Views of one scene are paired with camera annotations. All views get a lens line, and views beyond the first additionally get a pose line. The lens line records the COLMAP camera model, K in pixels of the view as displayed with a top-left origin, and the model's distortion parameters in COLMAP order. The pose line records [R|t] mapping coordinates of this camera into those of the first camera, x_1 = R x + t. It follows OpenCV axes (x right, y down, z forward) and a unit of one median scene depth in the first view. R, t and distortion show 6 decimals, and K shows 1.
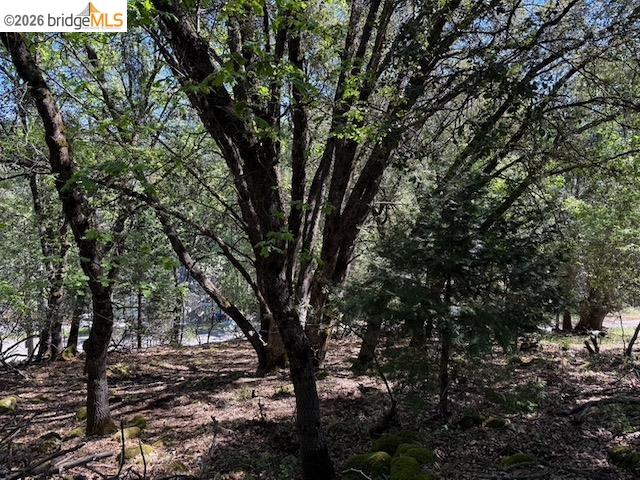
lens RADIAL K [[448.6, 0, 319.2], [0, 448.6, 236.1], [0, 0, 1]] dist [0.056003, -0.072125]
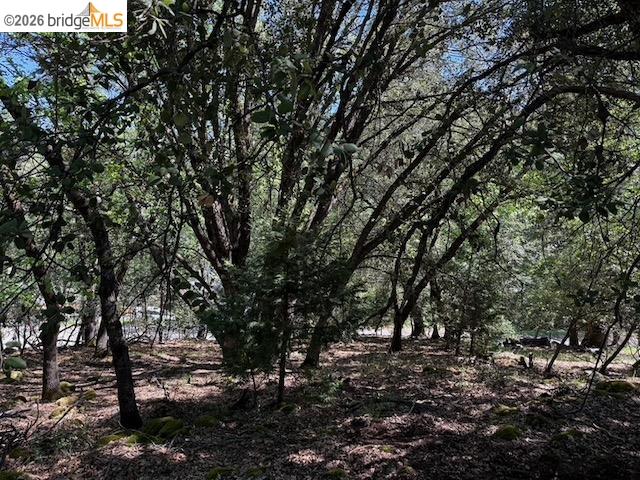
lens RADIAL K [[448.6, 0, 316.9], [0, 448.6, 234.4], [0, 0, 1]] dist [0.056003, -0.072125]
pose [[0.989804, 0.022054, -0.140718, 0.368888], [-0.022699, 0.999738, -0.002976, -0.062474], [0.140616, 0.006140, 0.990045, -0.194496]]
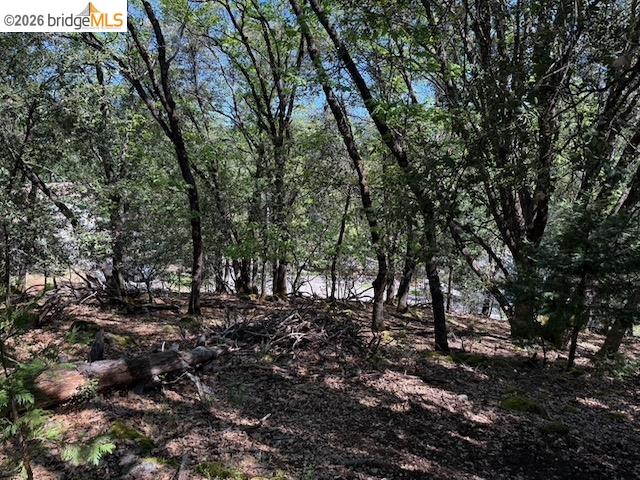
lens RADIAL K [[448.6, 0, 317.1], [0, 448.6, 237.3], [0, 0, 1]] dist [0.056003, -0.072125]
pose [[0.729886, 0.092658, -0.677260, 0.416483], [-0.058913, 0.995611, 0.072721, -0.057507], [0.681026, -0.013178, 0.732141, -0.401822]]
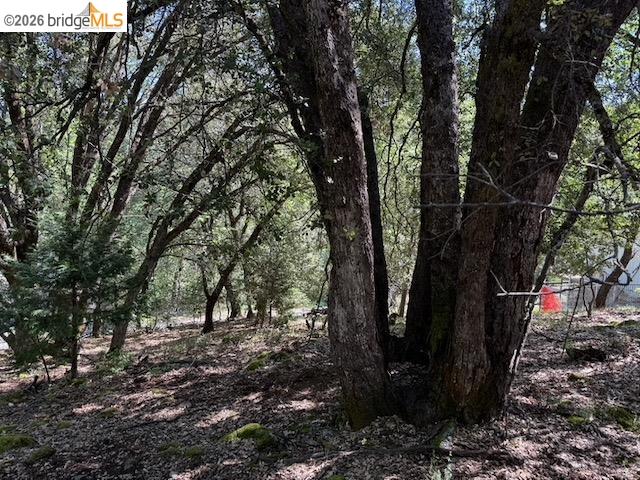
lens RADIAL K [[448.6, 0, 319.6], [0, 448.6, 238.8], [0, 0, 1]] dist [0.056003, -0.072125]
pose [[0.970132, -0.022496, 0.241532, 0.462408], [0.015396, 0.999393, 0.031242, -0.063322], [-0.242088, -0.026590, 0.969890, -0.385009]]
